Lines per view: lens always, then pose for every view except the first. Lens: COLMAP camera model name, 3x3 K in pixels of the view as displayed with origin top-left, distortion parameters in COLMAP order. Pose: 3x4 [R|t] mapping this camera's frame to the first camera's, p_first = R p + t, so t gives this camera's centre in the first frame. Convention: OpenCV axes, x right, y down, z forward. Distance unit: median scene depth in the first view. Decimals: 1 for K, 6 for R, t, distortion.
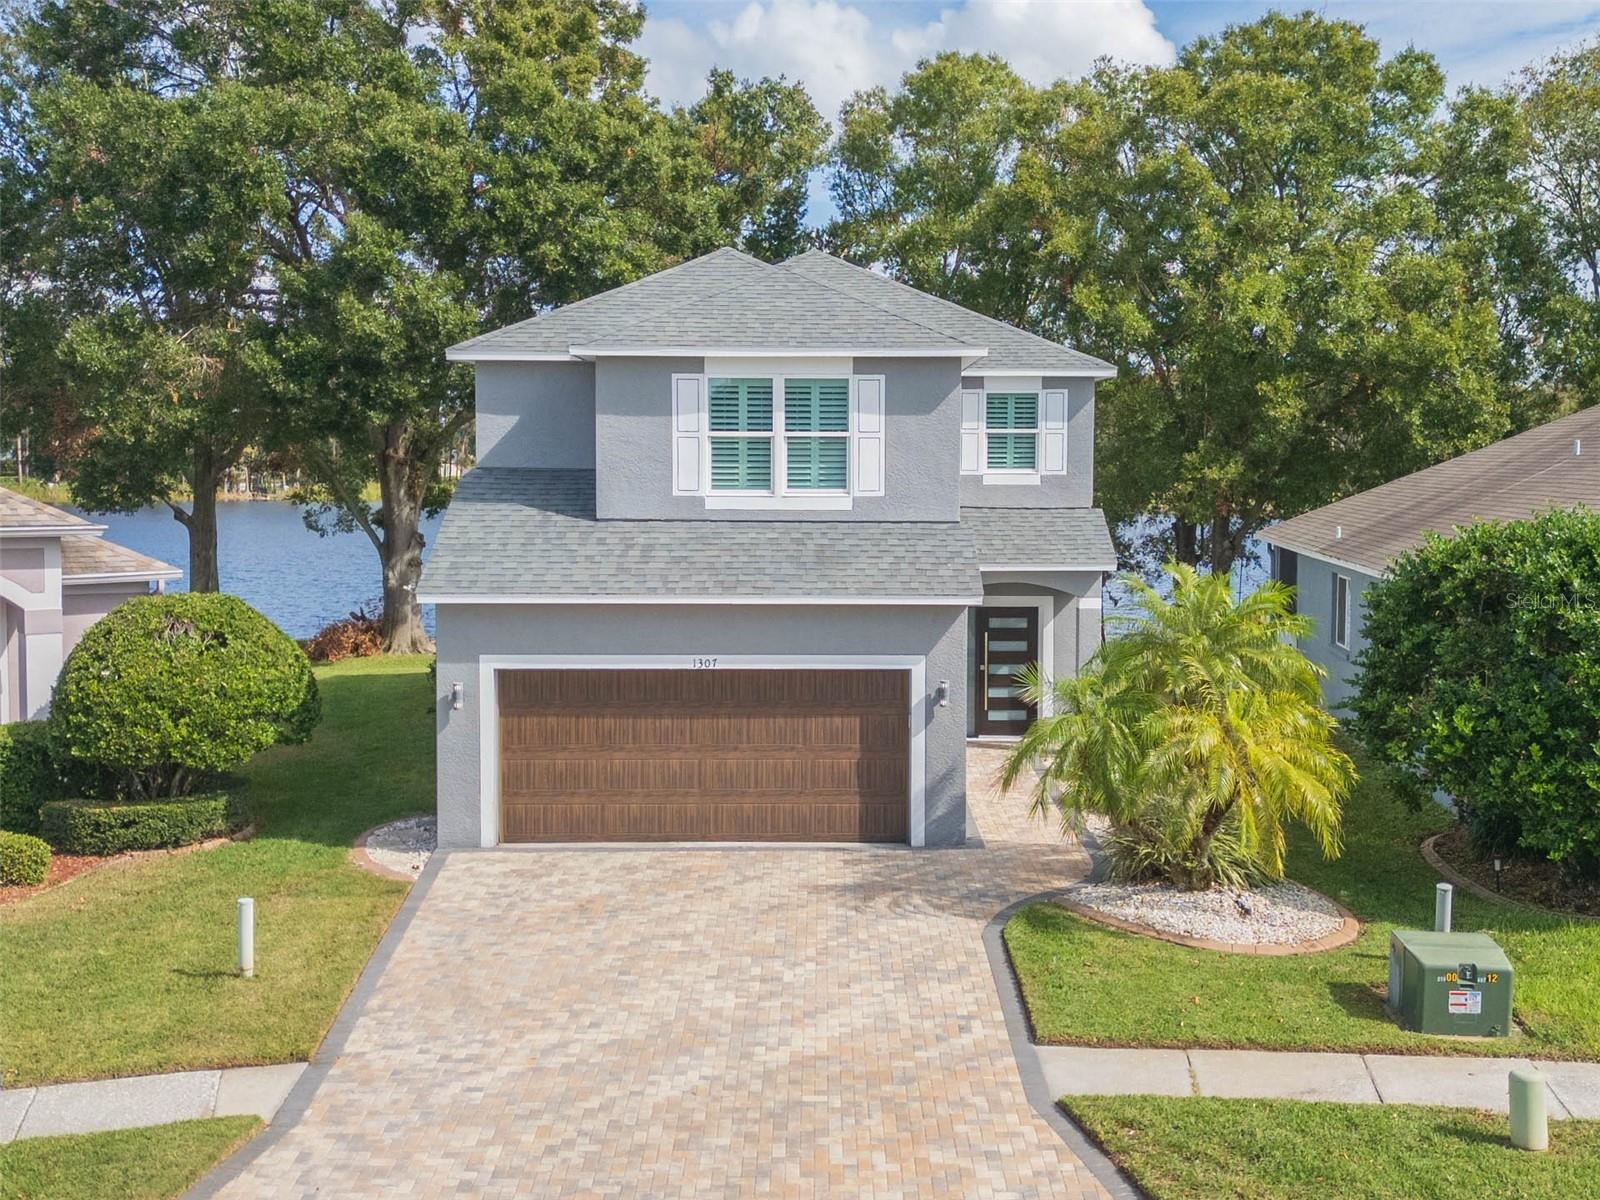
lens RADIAL K [[1828.4, 0, 829.5], [0, 1828.4, 599.0], [0, 0, 1]] dist [0.118719, 0.006088]
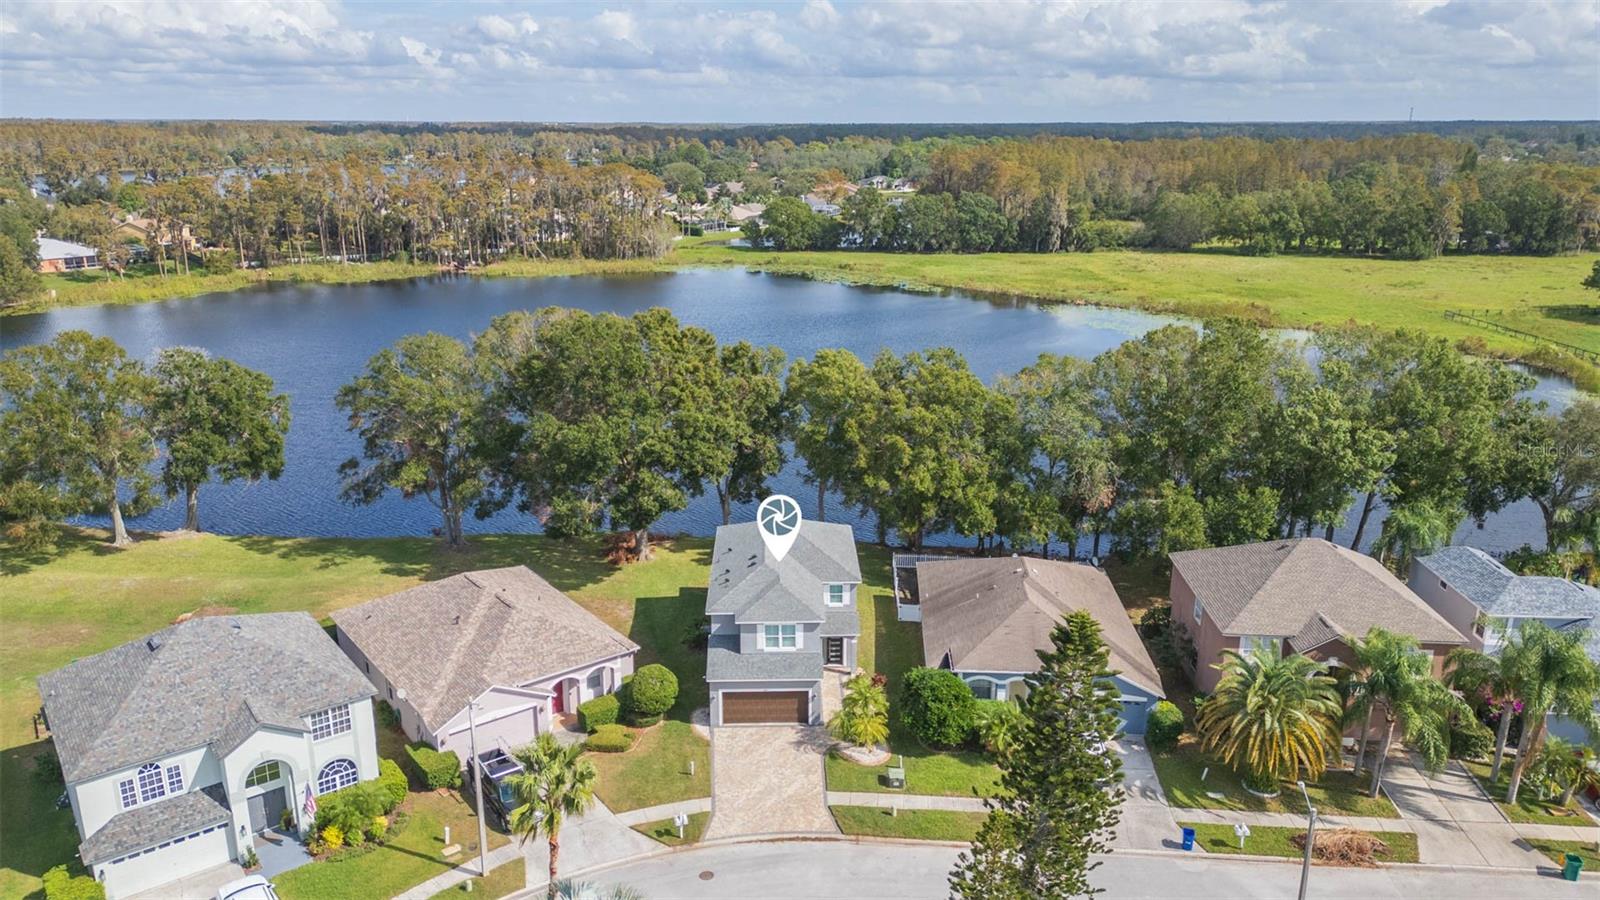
lens RADIAL K [[1149.8, 0, 800.0], [0, 1149.8, 450.0], [0, 0, 1]] dist [0.099370, -0.099651]
pose [[0.999793, -0.004705, 0.019797, -0.034681], [0.000996, 0.983050, 0.183335, -1.113968], [-0.020324, -0.183277, 0.982851, -1.818143]]
